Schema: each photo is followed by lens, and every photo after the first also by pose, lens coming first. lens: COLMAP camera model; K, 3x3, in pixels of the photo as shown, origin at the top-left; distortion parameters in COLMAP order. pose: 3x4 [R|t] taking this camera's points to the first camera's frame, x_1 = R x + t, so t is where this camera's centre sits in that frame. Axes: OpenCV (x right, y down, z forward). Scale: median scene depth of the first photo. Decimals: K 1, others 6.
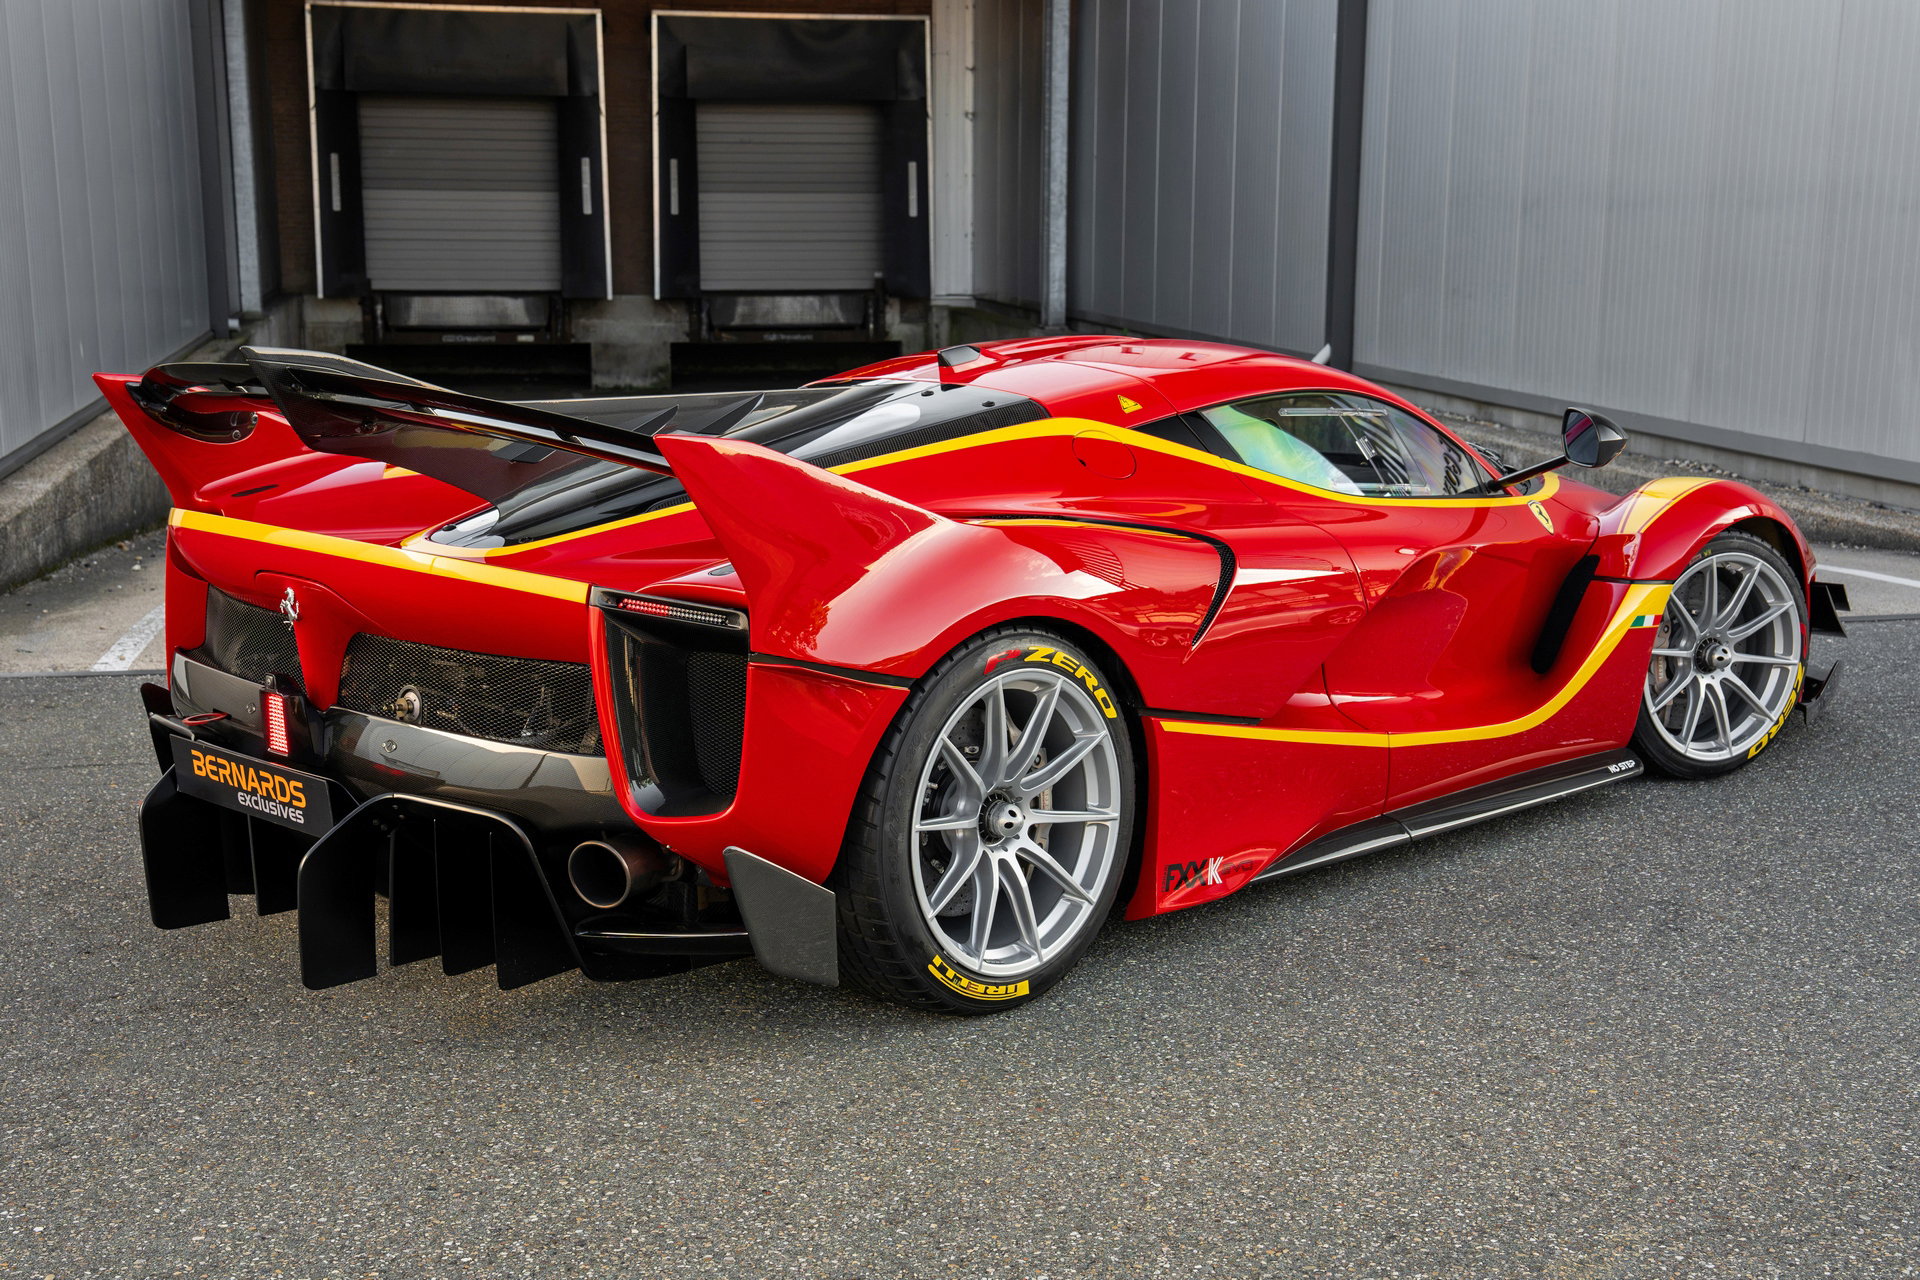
lens RADIAL K [[2538.7, 0, 963.5], [0, 2538.7, 709.2], [0, 0, 1]] dist [0.116409, -0.016328]
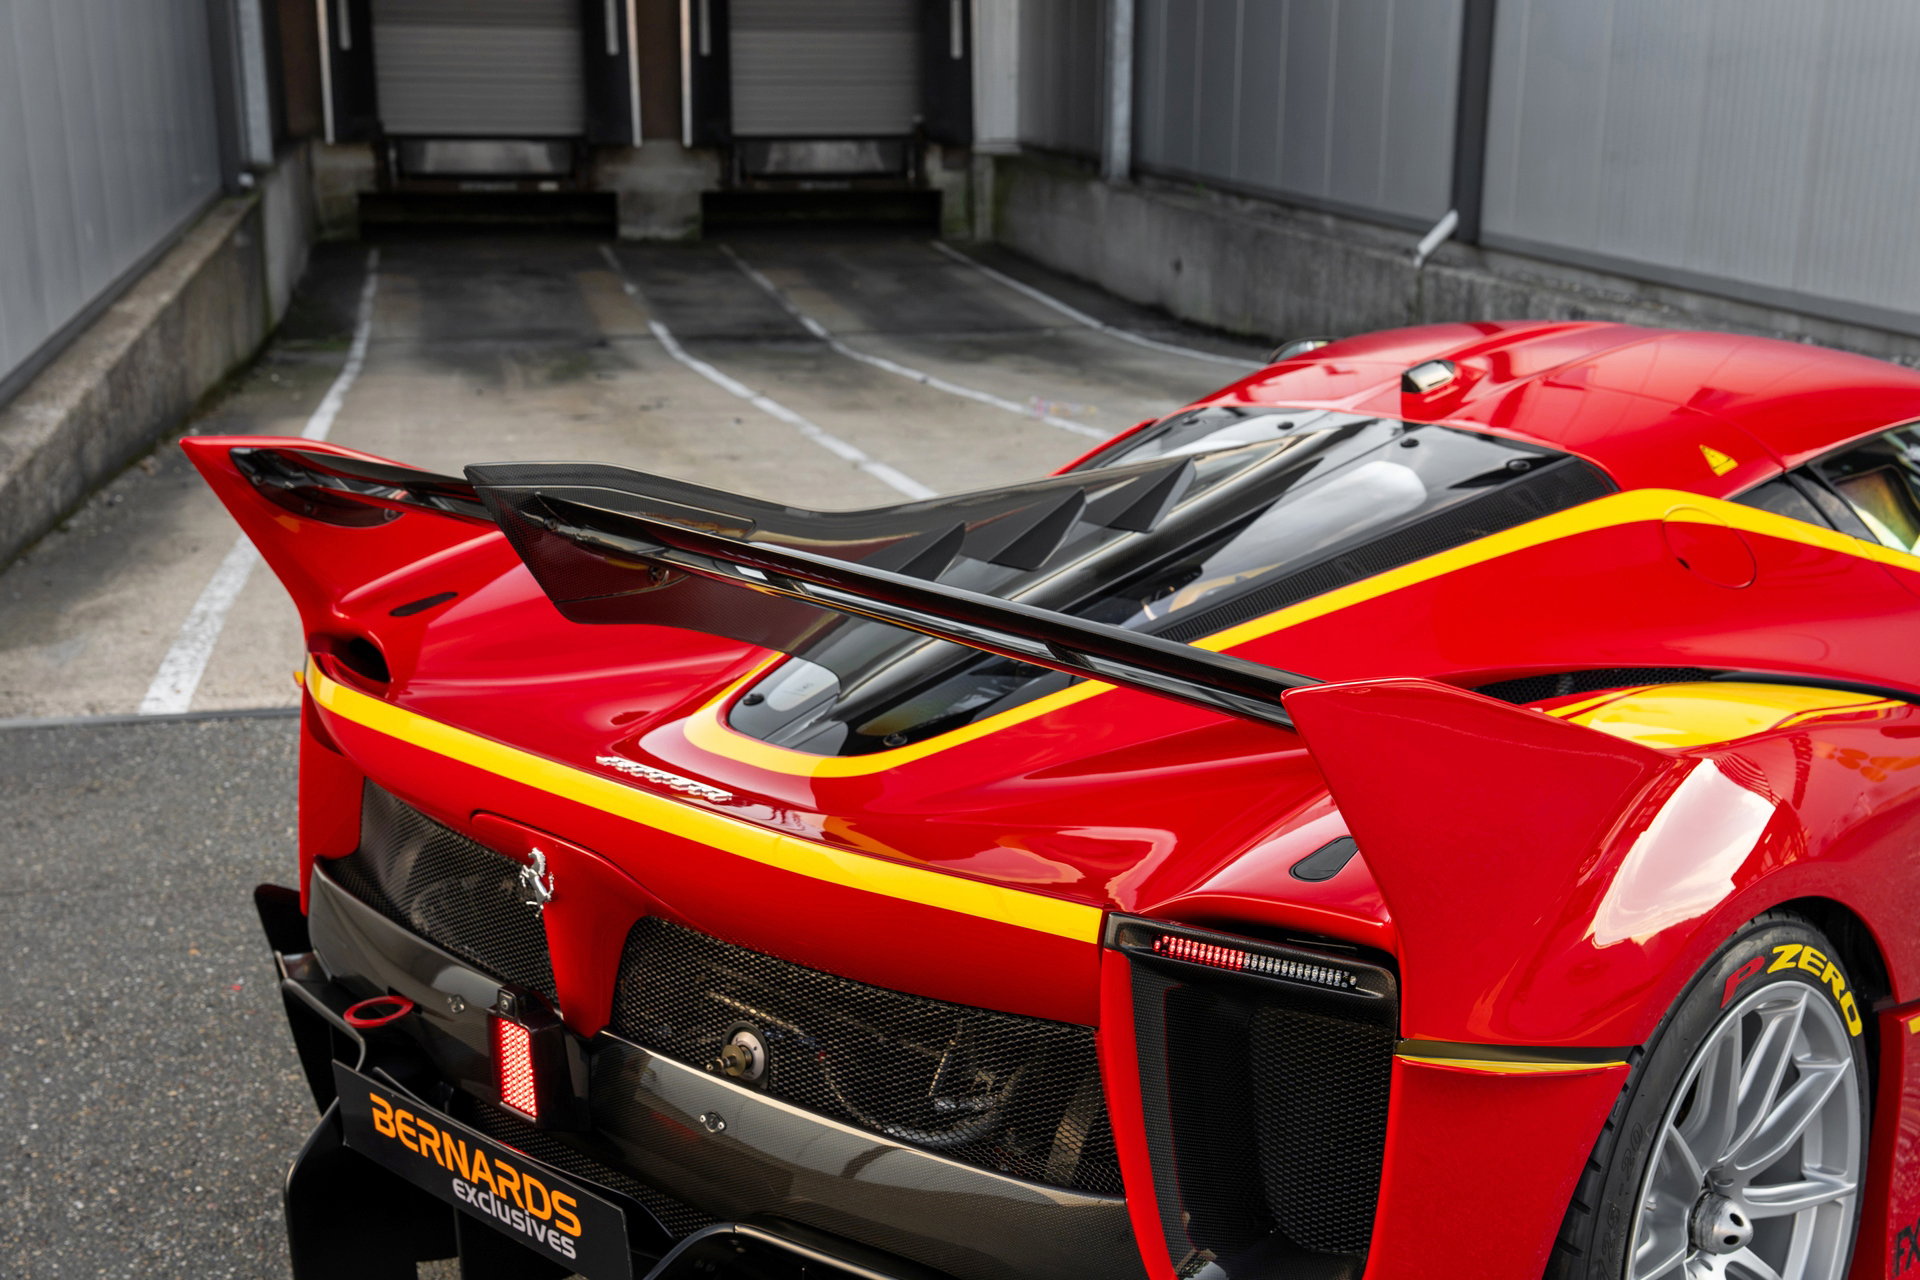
lens RADIAL K [[2498.2, 0, 1003.2], [0, 2498.2, 641.1], [0, 0, 1]] dist [0.136372, 0.008208]
pose [[0.999787, -0.002508, 0.020463, -0.124920], [0.001628, 0.999078, 0.042905, -0.092315], [-0.020551, -0.042862, 0.998870, 0.304839]]
